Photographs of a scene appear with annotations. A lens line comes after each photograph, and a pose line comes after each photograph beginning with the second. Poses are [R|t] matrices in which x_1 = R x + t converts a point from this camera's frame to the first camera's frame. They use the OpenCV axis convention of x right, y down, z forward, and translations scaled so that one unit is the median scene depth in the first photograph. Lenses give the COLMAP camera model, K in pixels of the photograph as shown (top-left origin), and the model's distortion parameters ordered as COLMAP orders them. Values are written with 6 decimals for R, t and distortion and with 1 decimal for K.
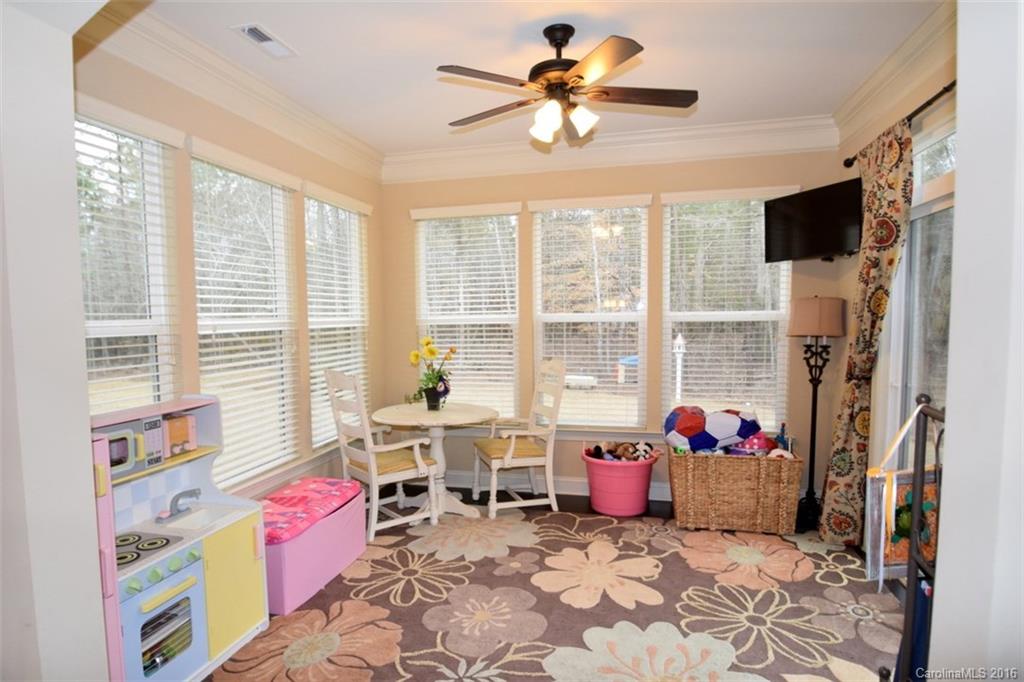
lens RADIAL K [[586.8, 0, 490.8], [0, 586.8, 359.8], [0, 0, 1]] dist [-0.017329, -0.003116]
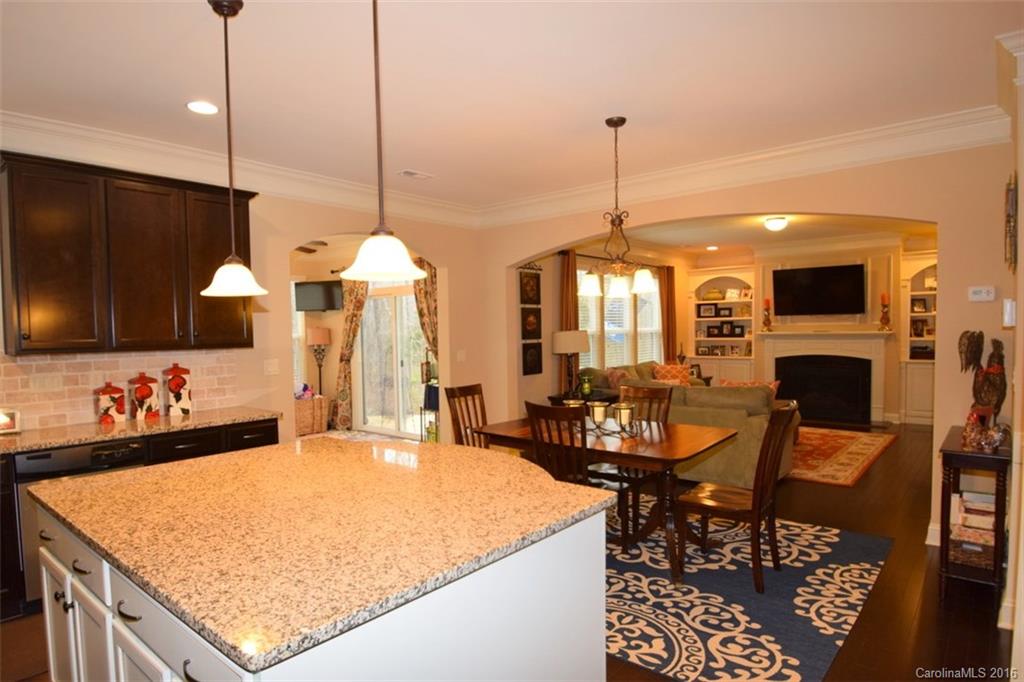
lens RADIAL K [[586.8, 0, 491.3], [0, 586.8, 355.6], [0, 0, 1]] dist [-0.017329, -0.003116]
pose [[0.449307, -0.034388, 0.892715, -1.212619], [0.082649, 0.996574, -0.003209, 0.064297], [-0.889546, 0.075224, 0.450610, -0.622995]]
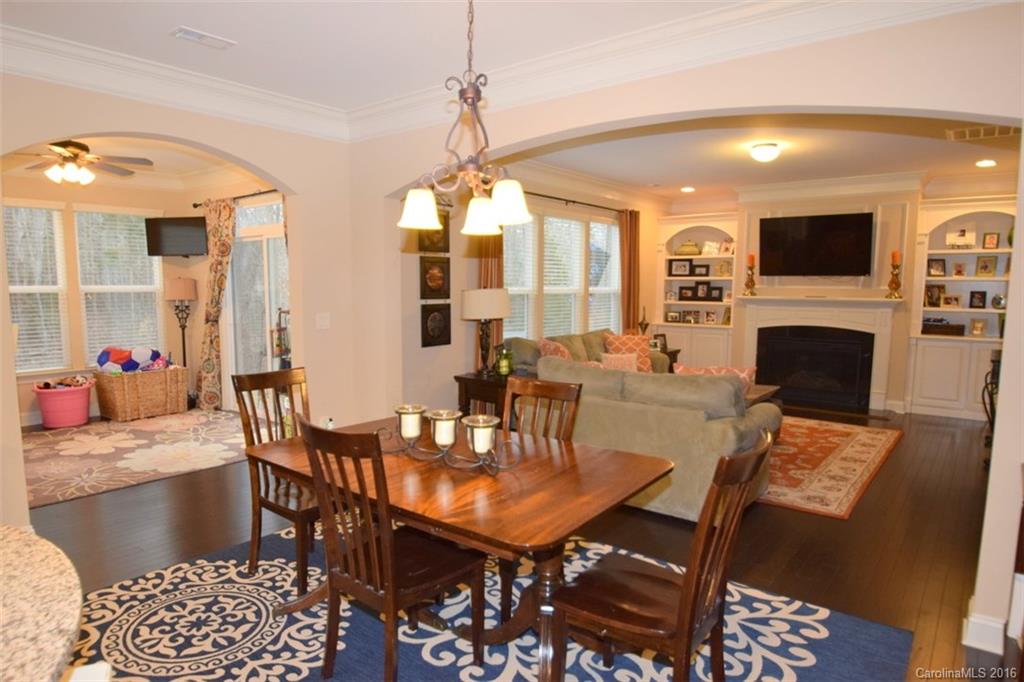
lens RADIAL K [[618.0, 0, 491.0], [0, 618.0, 355.2], [0, 0, 1]] dist [-0.024196, -0.002169]
pose [[0.419522, -0.087008, 0.903566, -0.764149], [0.061931, 0.995820, 0.067137, 0.059361], [-0.905630, 0.027794, 0.423157, -0.638191]]
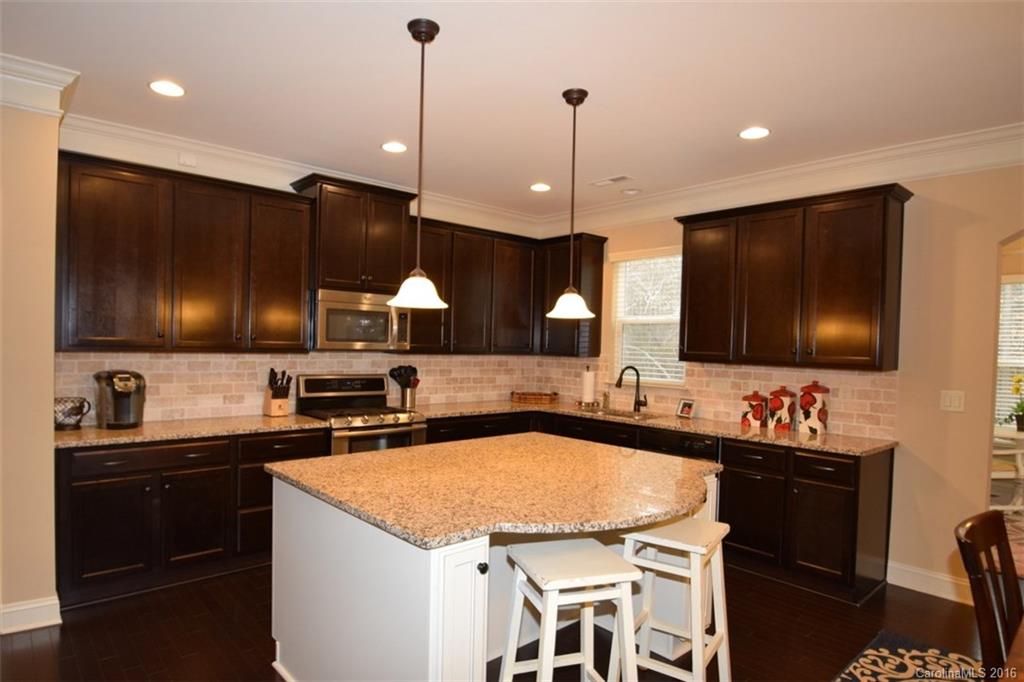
lens RADIAL K [[586.8, 0, 492.3], [0, 586.8, 359.0], [0, 0, 1]] dist [-0.017329, -0.003116]
pose [[0.824955, 0.046954, -0.563245, -0.407867], [-0.079232, 0.996310, -0.032991, 0.068851], [0.559617, 0.071844, 0.825631, -0.828858]]
